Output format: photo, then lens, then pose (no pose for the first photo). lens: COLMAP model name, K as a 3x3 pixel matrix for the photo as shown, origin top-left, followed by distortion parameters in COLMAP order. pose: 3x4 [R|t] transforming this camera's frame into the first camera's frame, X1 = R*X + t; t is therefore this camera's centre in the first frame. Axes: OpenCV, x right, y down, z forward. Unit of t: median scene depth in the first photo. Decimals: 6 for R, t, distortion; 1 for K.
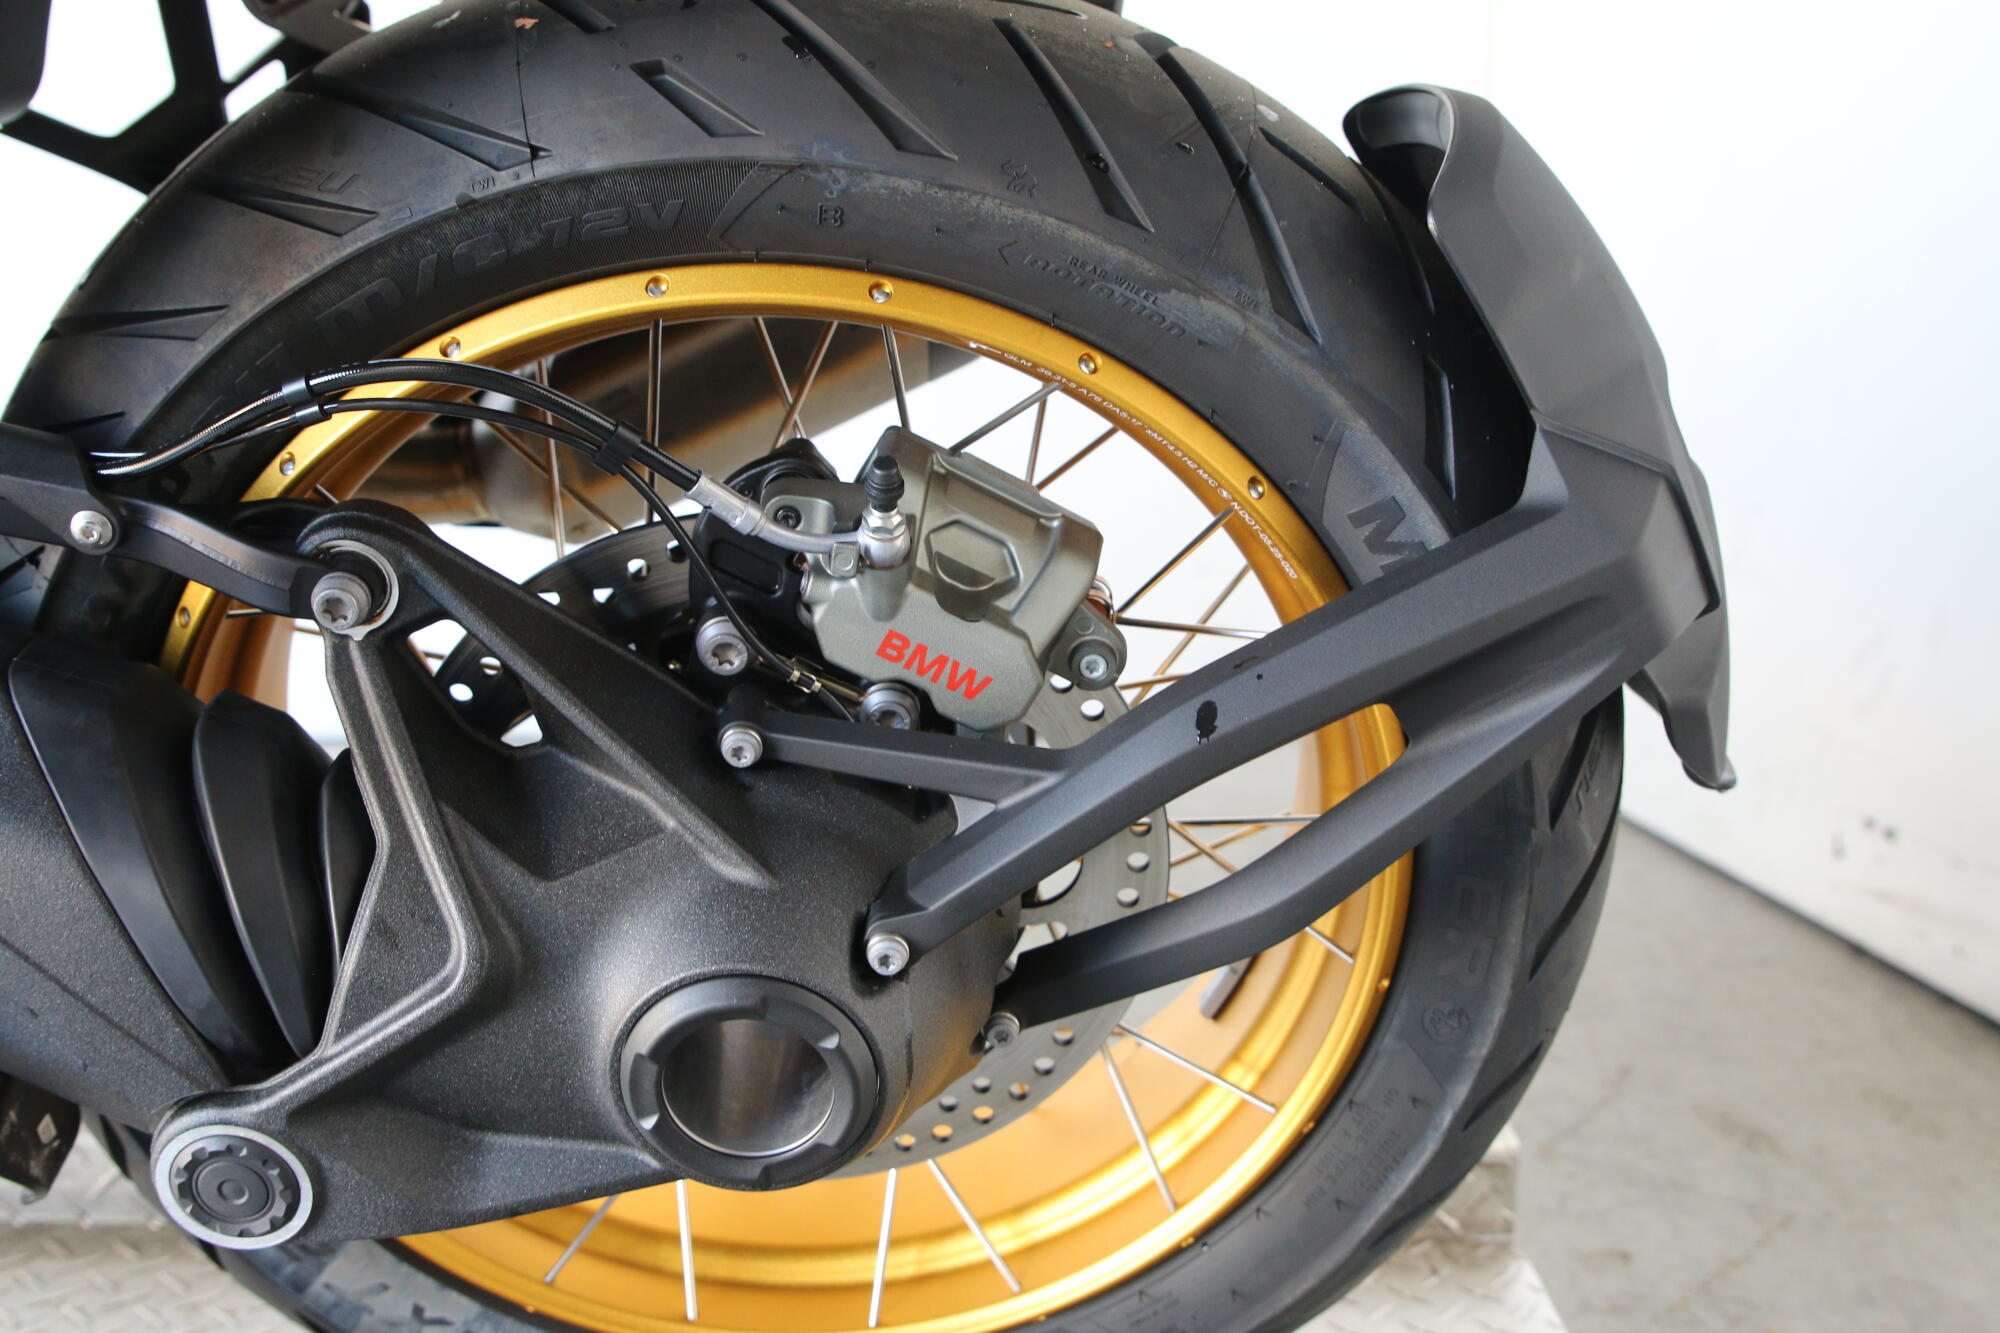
lens RADIAL K [[2286.9, 0, 990.7], [0, 2286.9, 657.5], [0, 0, 1]] dist [-0.093510, 0.000000]
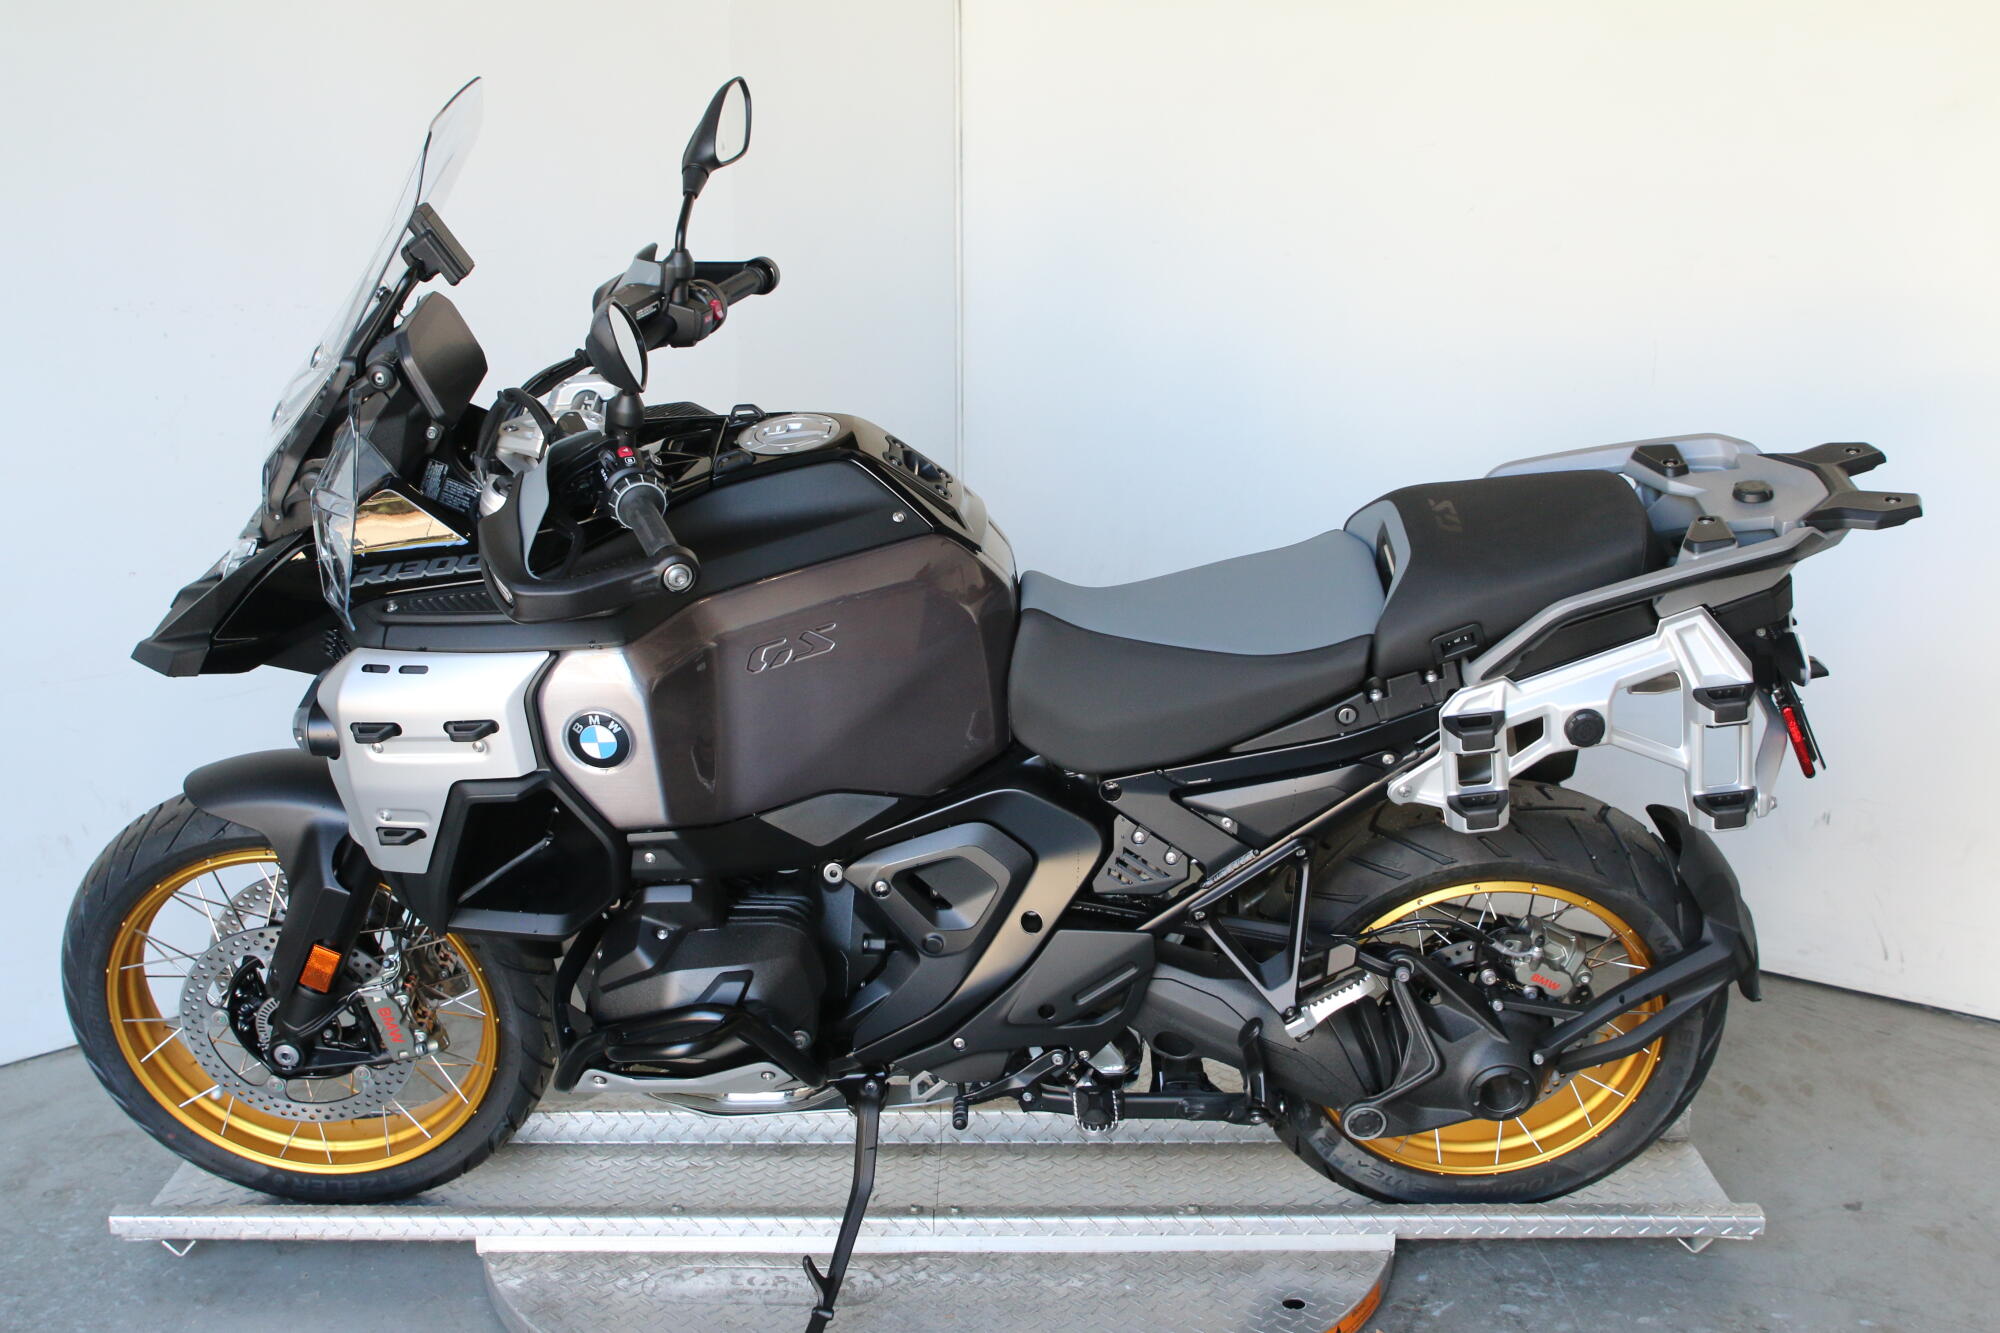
lens RADIAL K [[2286.9, 0, 1001.6], [0, 2286.9, 660.1], [0, 0, 1]] dist [-0.093510, 0.000000]
pose [[0.999232, -0.015868, -0.035837, -0.795191], [0.016629, 0.999640, 0.021045, -0.634542], [0.035490, -0.021625, 0.999136, -2.822015]]
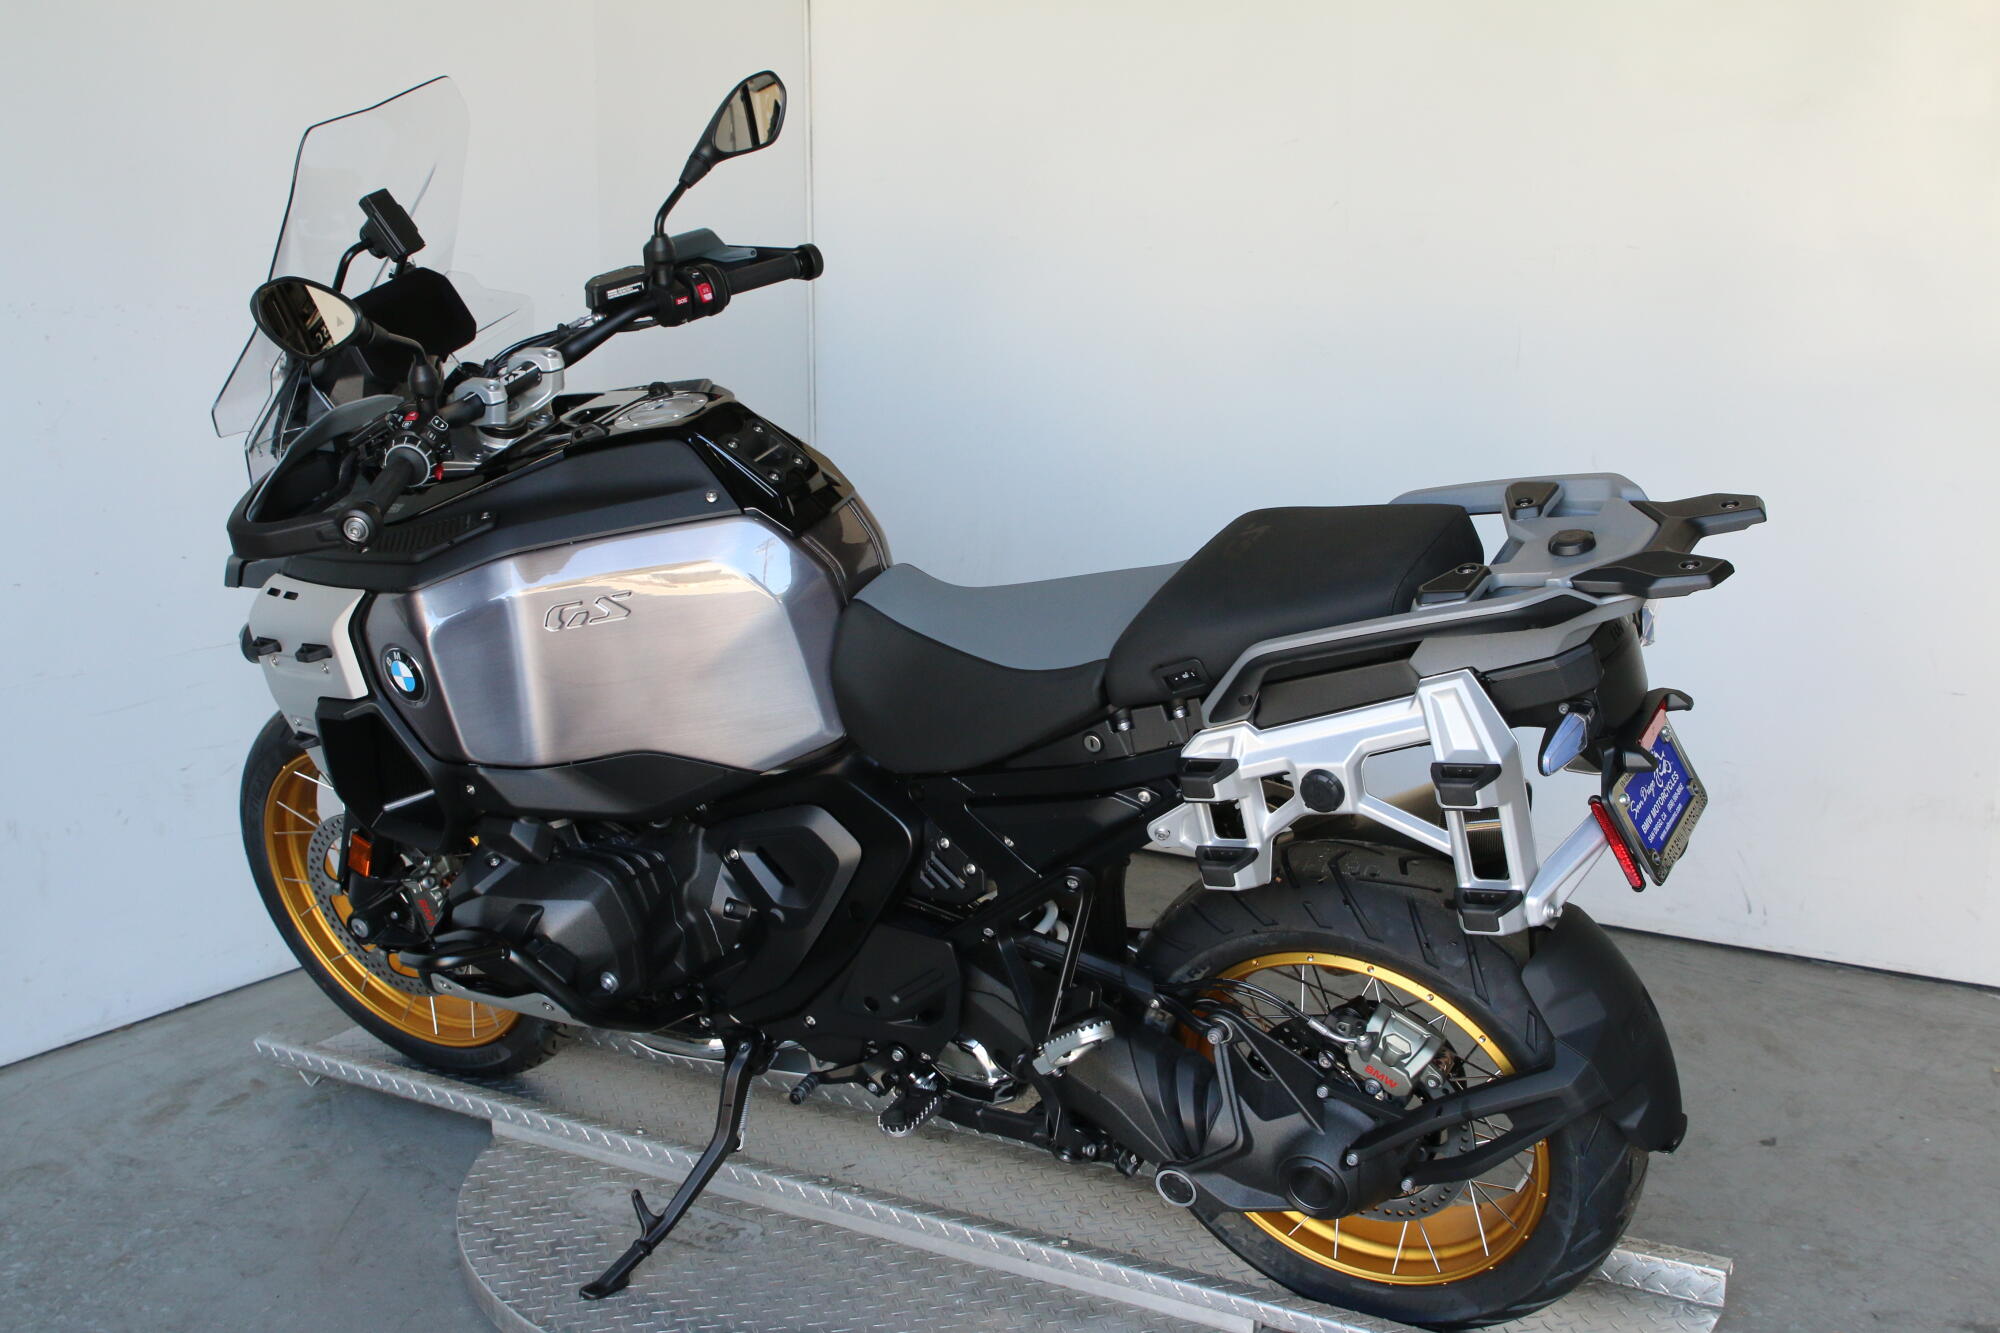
lens RADIAL K [[2286.9, 0, 1012.2], [0, 2286.9, 672.9], [0, 0, 1]] dist [-0.093510, 0.000000]
pose [[0.854525, 0.094856, -0.510676, 1.184962], [-0.082403, 0.995489, 0.047023, -0.713543], [0.512833, 0.001899, 0.858486, -2.191512]]
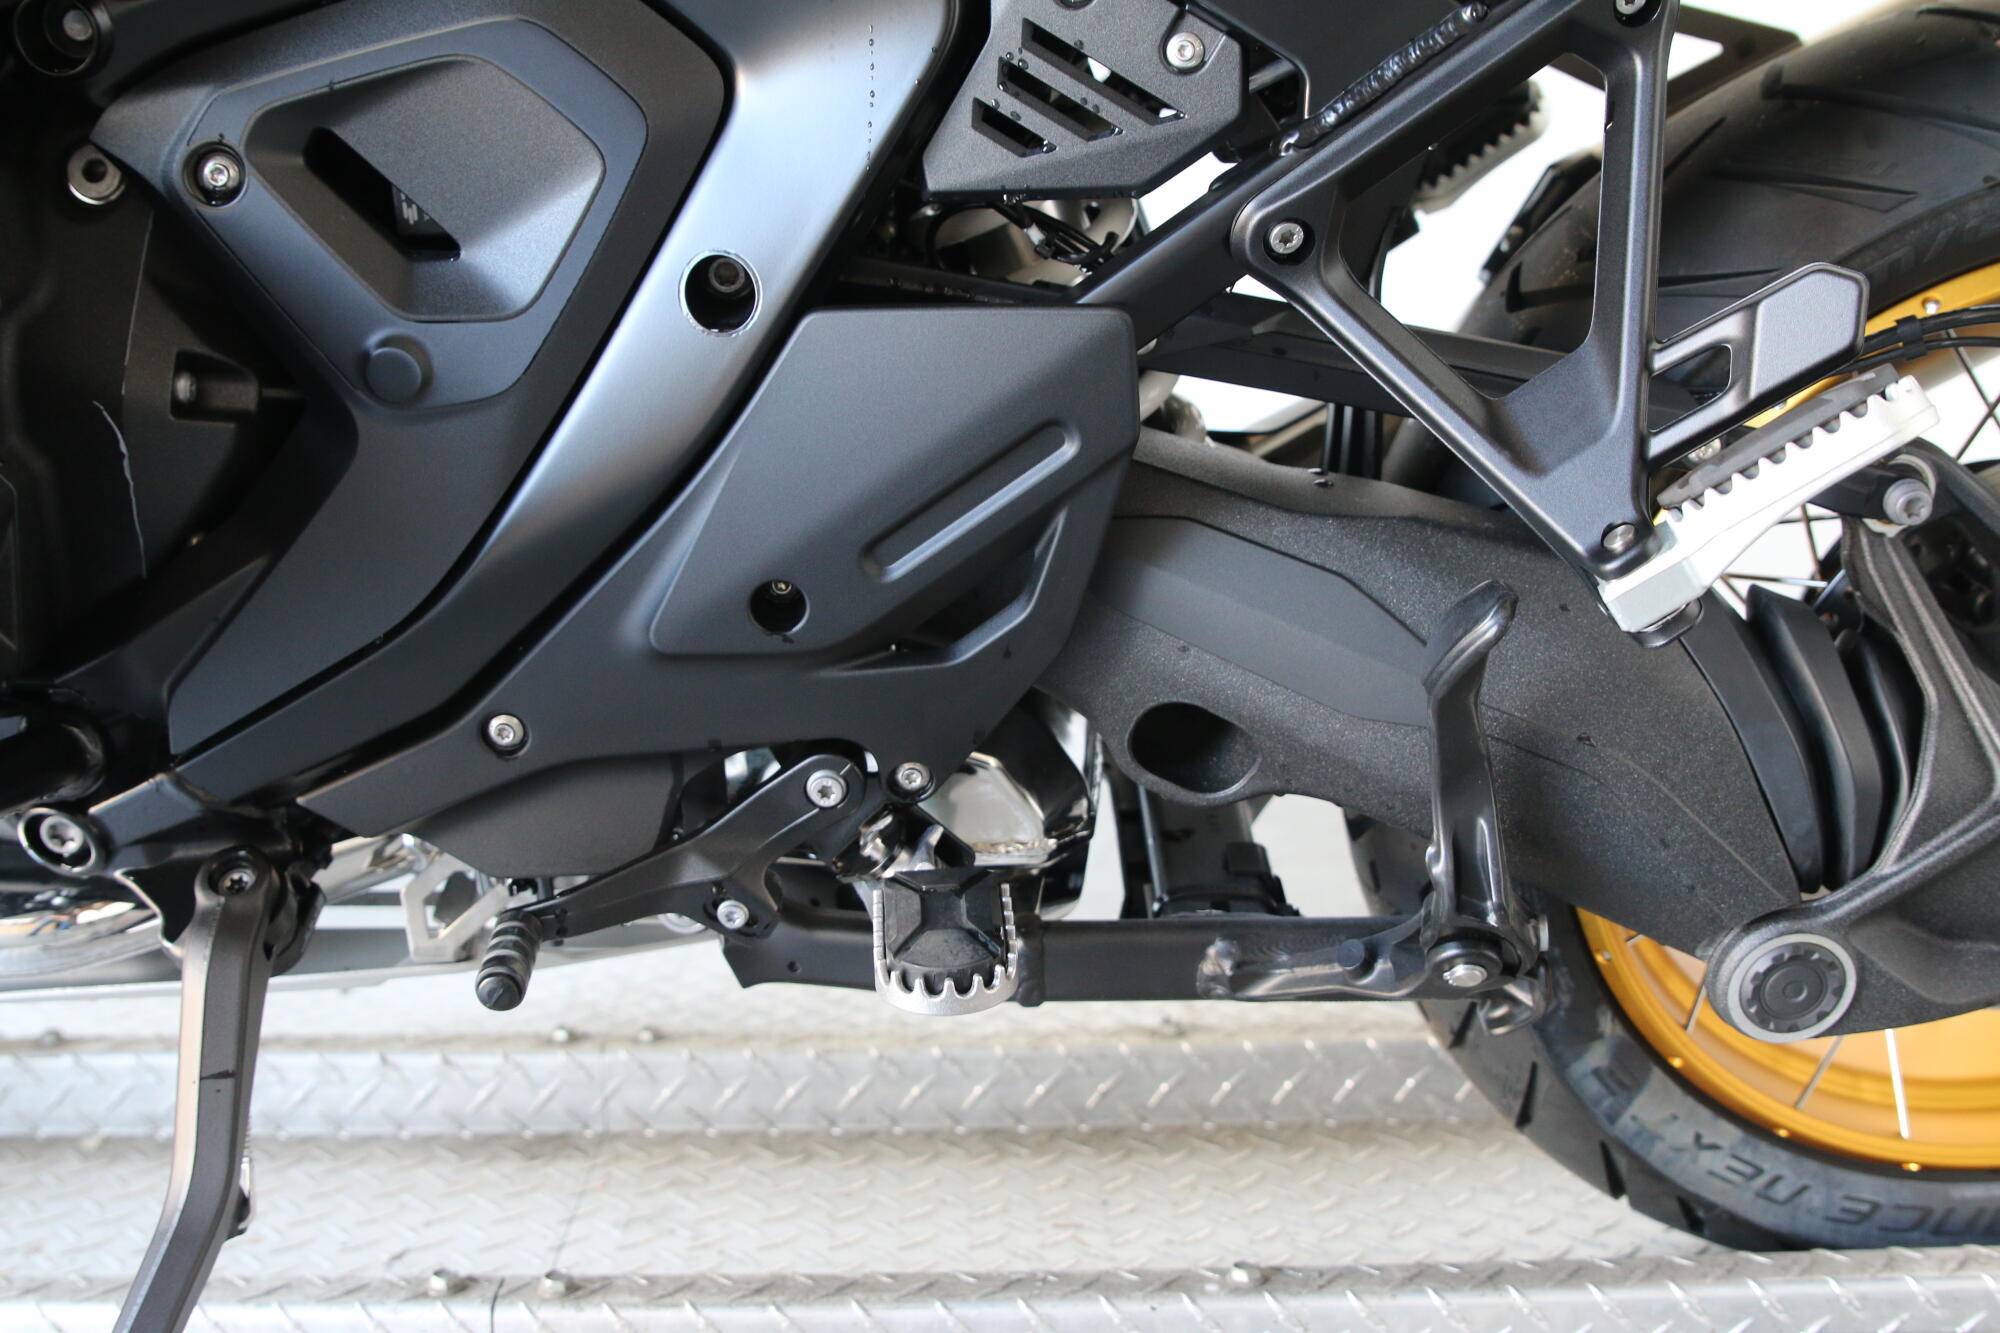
lens RADIAL K [[2286.9, 0, 990.2], [0, 2286.9, 661.3], [0, 0, 1]] dist [-0.093510, 0.000000]
pose [[0.999585, -0.025634, -0.013173, -0.745414], [0.025262, 0.999298, -0.027670, 0.080557], [0.013873, 0.027325, 0.999530, -0.231651]]
